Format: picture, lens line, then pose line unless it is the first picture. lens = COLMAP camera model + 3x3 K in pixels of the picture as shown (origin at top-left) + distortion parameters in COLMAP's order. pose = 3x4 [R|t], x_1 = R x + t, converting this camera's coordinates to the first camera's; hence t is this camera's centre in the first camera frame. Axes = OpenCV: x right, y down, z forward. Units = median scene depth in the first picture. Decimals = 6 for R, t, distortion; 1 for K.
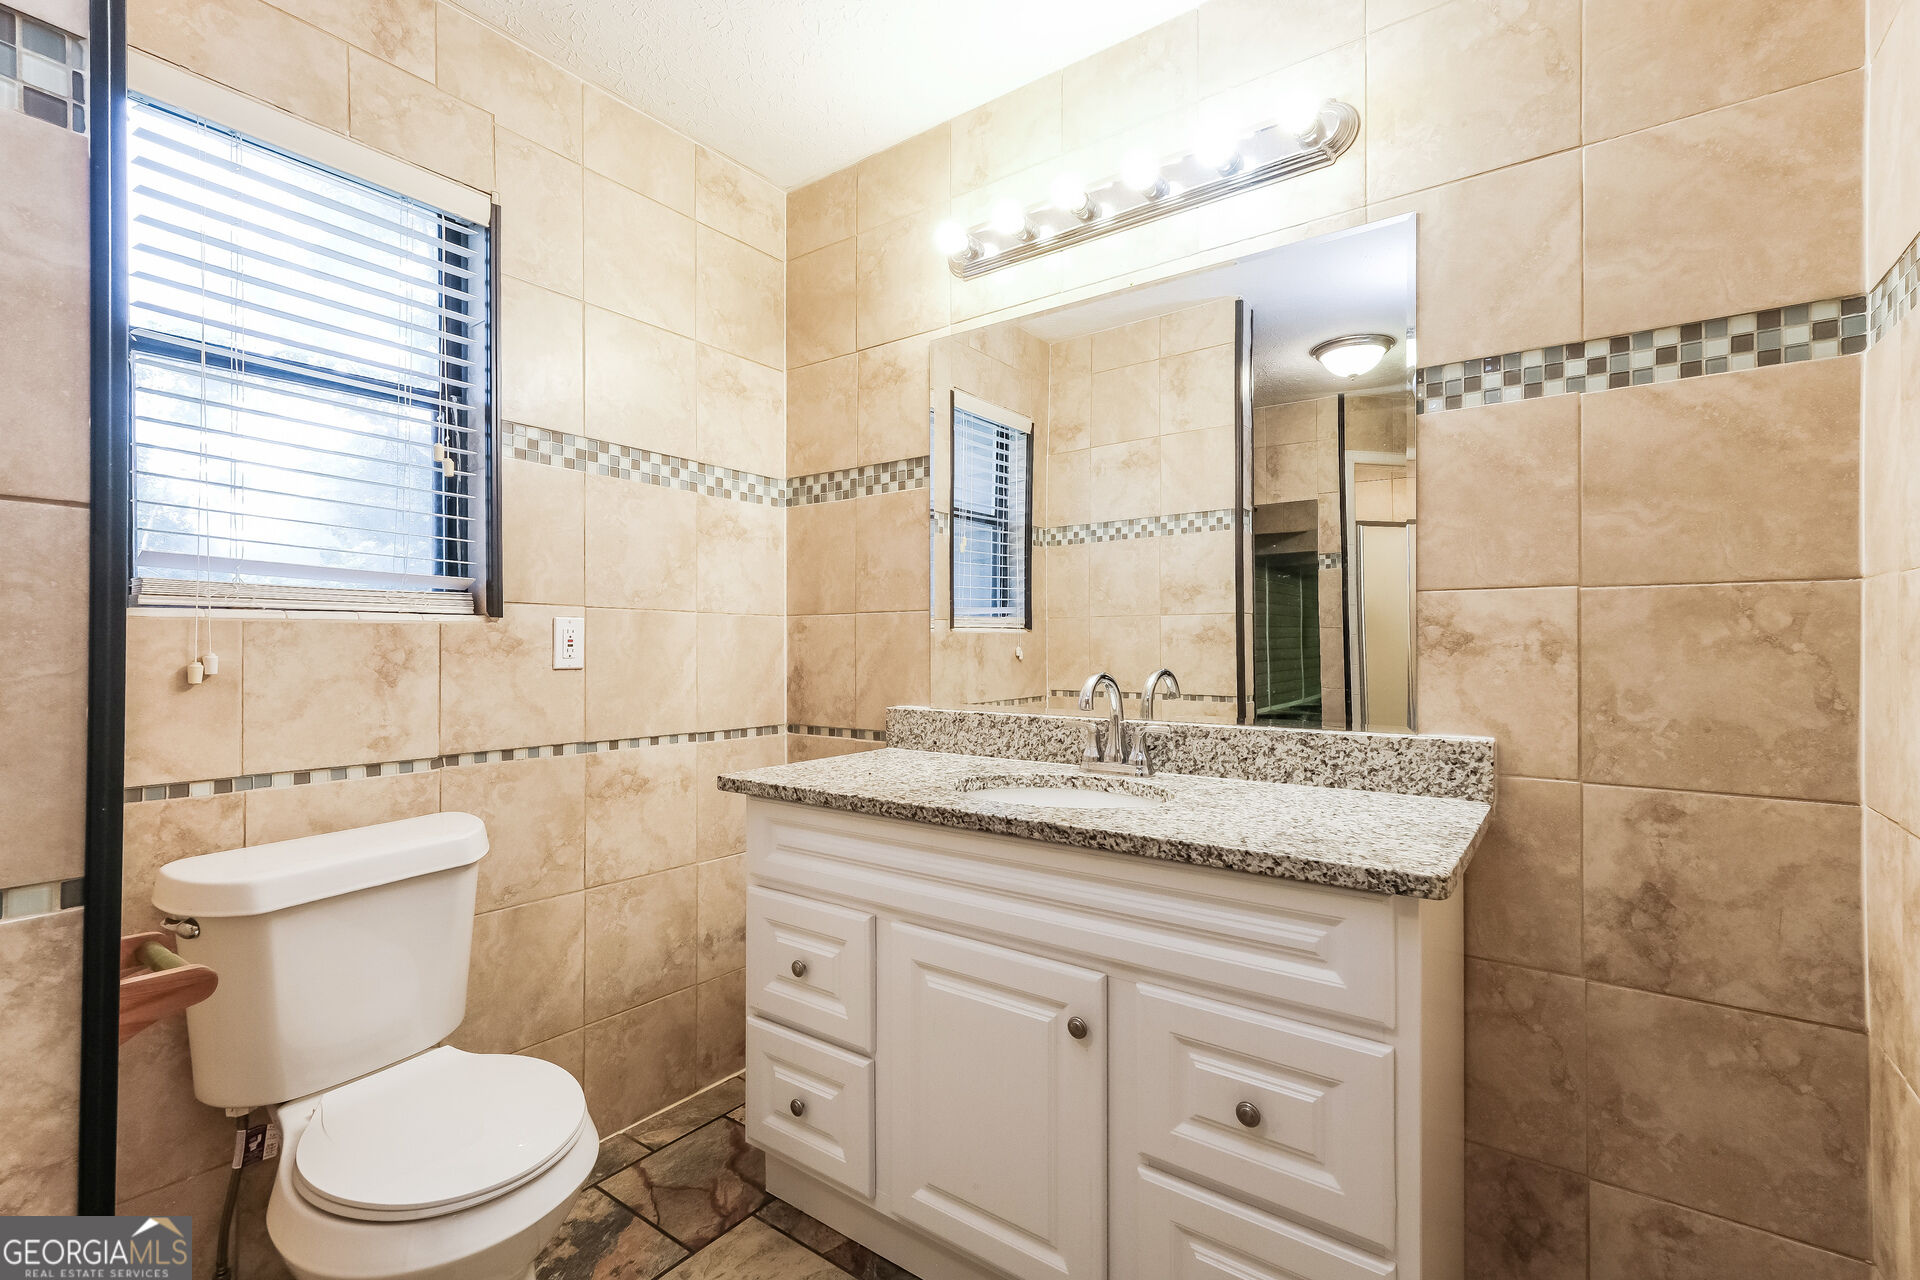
lens RADIAL K [[861.0, 0, 948.5], [0, 861.0, 643.3], [0, 0, 1]] dist [0.003166, 0.002457]
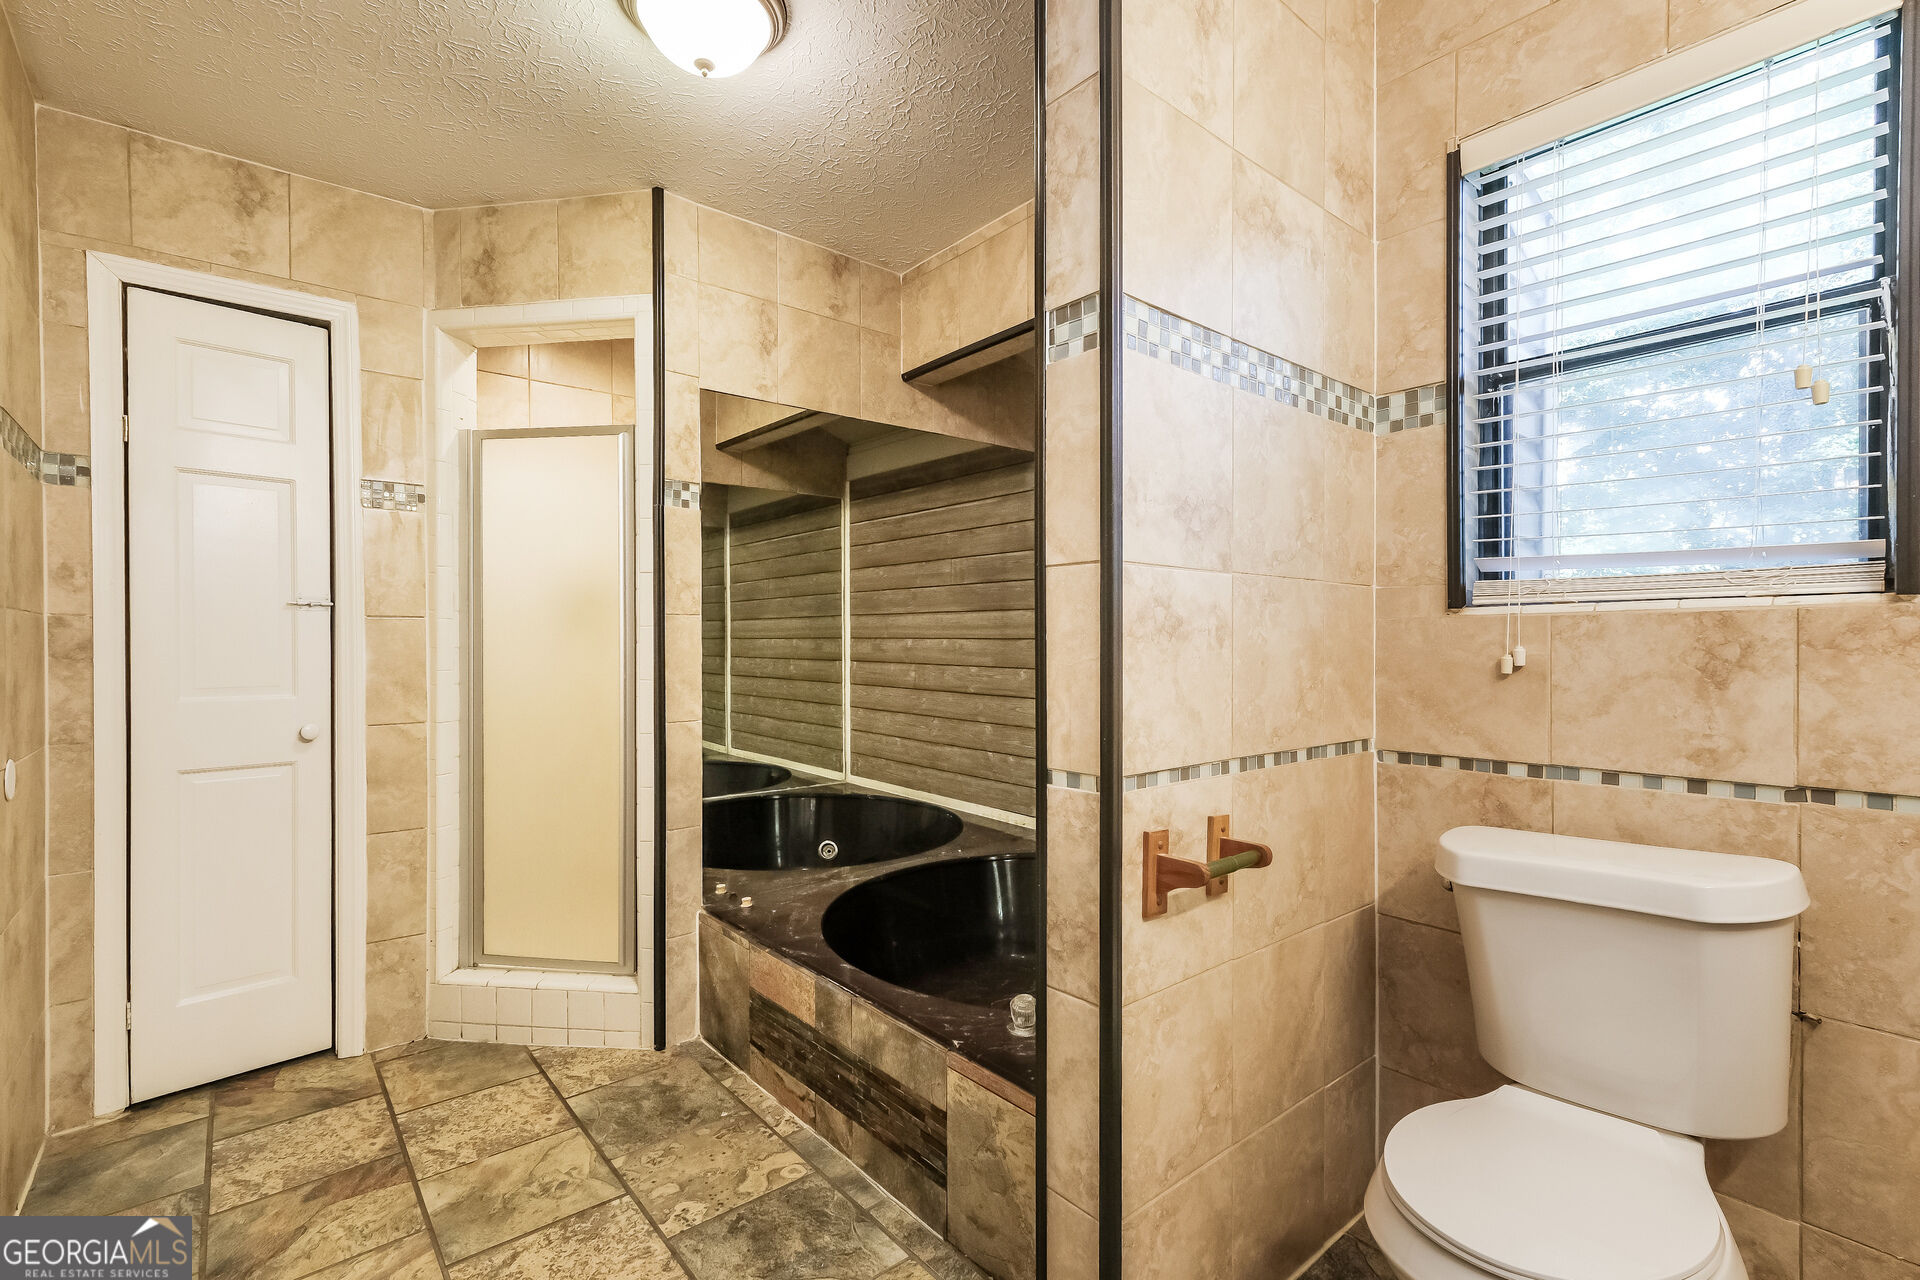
lens RADIAL K [[861.0, 0, 950.1], [0, 861.0, 646.3], [0, 0, 1]] dist [0.003166, 0.002457]
pose [[-0.239082, 0.007547, -0.970970, 0.332353], [0.010270, 0.999934, 0.005244, -0.001641], [0.970945, -0.008719, -0.239144, 0.502136]]
